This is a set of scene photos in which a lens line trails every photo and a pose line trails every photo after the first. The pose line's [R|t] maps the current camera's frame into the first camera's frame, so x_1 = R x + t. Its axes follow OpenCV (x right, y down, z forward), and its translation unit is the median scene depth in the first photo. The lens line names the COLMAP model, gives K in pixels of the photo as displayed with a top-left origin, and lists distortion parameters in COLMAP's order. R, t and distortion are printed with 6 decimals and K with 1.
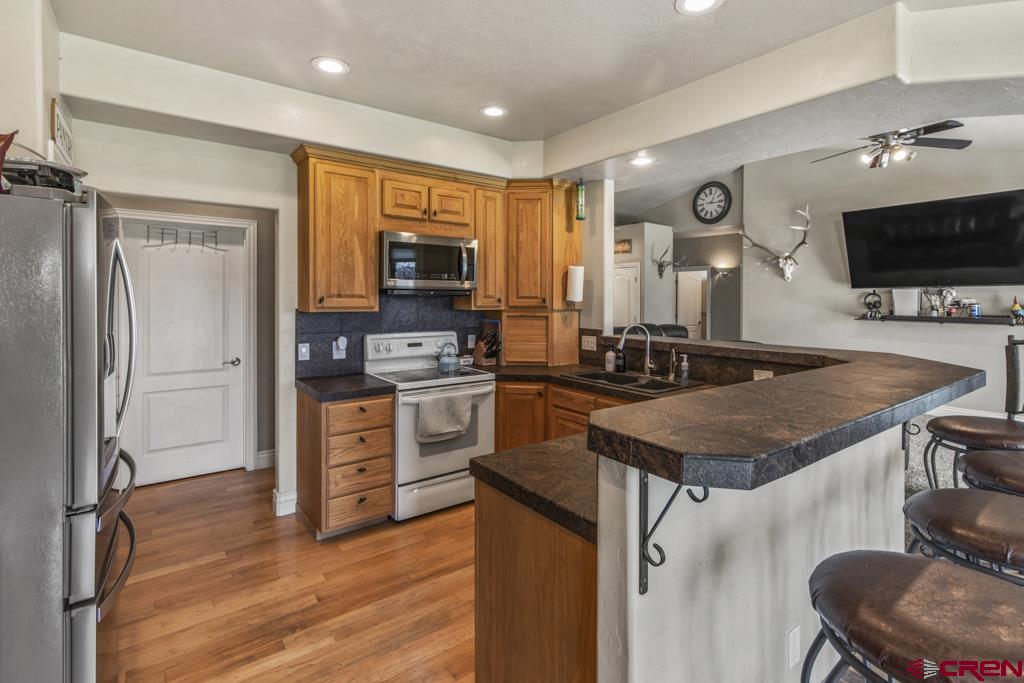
lens RADIAL K [[482.6, 0, 530.3], [0, 482.6, 301.3], [0, 0, 1]] dist [0.003042, -0.000413]
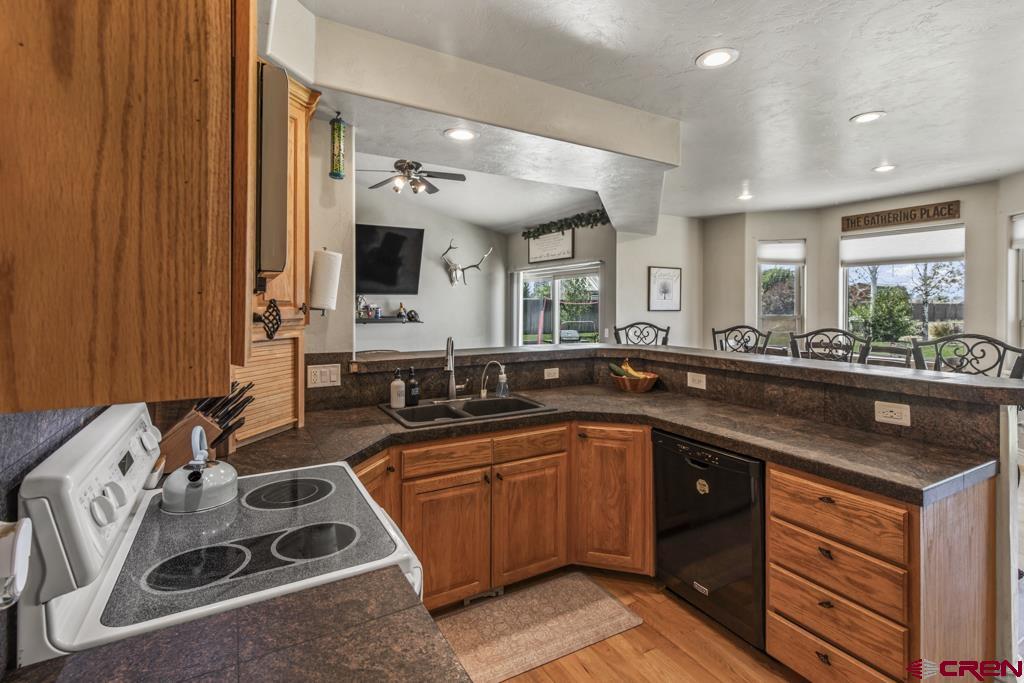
lens RADIAL K [[482.6, 0, 504.8], [0, 482.6, 305.2], [0, 0, 1]] dist [0.003042, -0.000413]
pose [[0.142569, -0.001861, 0.989783, -0.530057], [0.002695, 0.999995, 0.001492, -0.005978], [-0.989781, 0.002455, 0.142574, 0.769026]]
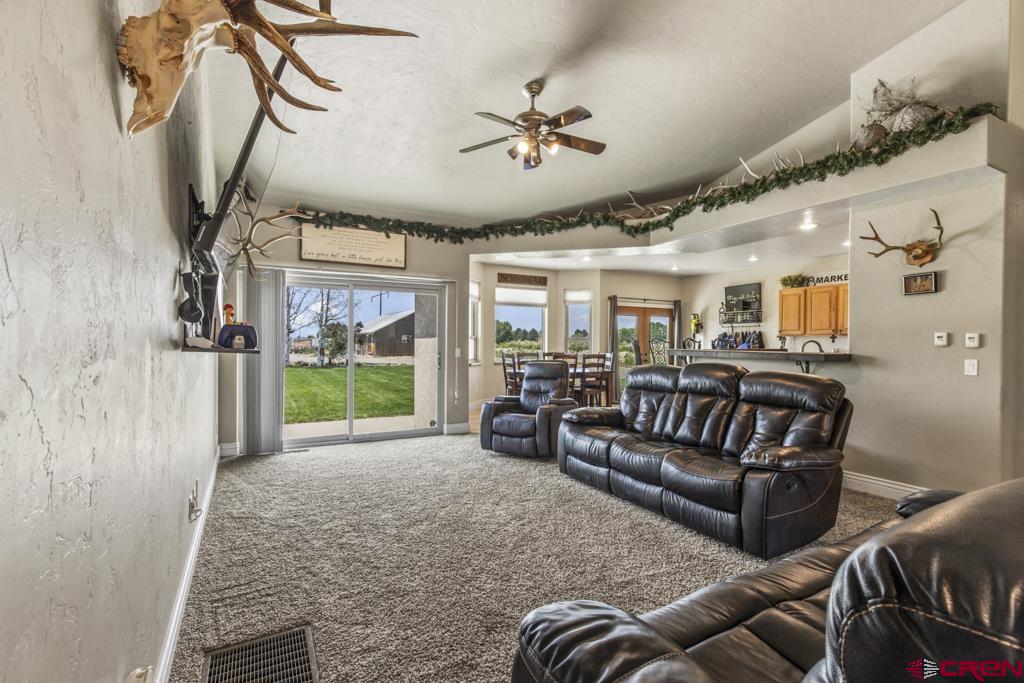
lens RADIAL K [[482.6, 0, 526.9], [0, 482.6, 347.6], [0, 0, 1]] dist [0.003042, -0.000413]
pose [[-0.991724, -0.006686, 0.128211, 0.809910], [-0.004568, 0.999848, 0.016811, 0.048053], [-0.128304, 0.016086, -0.991604, 2.382640]]
